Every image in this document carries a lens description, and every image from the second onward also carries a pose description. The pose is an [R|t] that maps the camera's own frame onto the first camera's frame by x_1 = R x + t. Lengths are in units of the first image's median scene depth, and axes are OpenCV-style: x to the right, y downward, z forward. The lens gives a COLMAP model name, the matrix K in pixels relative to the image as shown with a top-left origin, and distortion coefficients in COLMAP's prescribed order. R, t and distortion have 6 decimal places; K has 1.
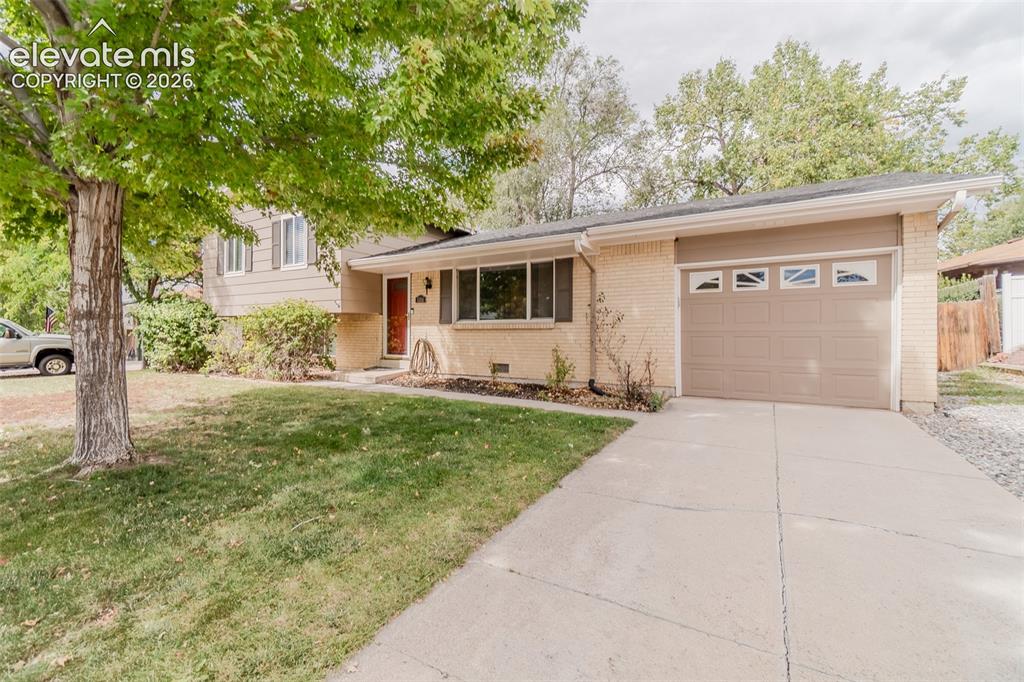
lens RADIAL K [[451.0, 0, 495.0], [0, 451.0, 334.3], [0, 0, 1]] dist [-0.009356, 0.005457]
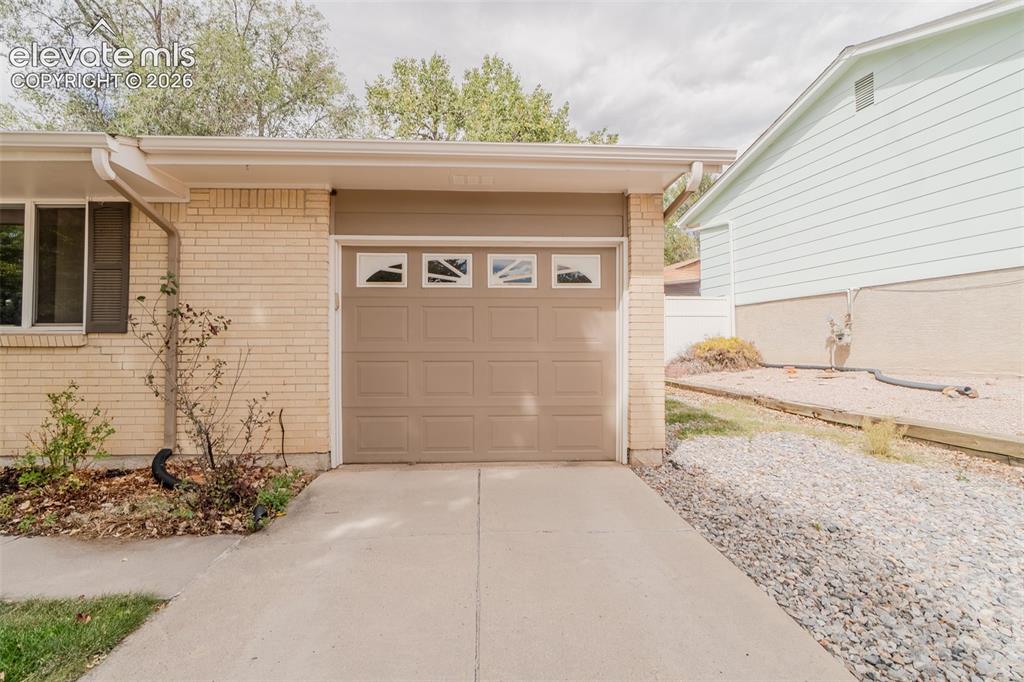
lens RADIAL K [[451.0, 0, 511.2], [0, 451.0, 339.7], [0, 0, 1]] dist [-0.009356, 0.005457]
pose [[0.816056, 0.003952, 0.577960, 0.257579], [0.000580, 0.999971, -0.007658, -0.018588], [-0.577973, 0.006584, 0.816030, 0.404855]]
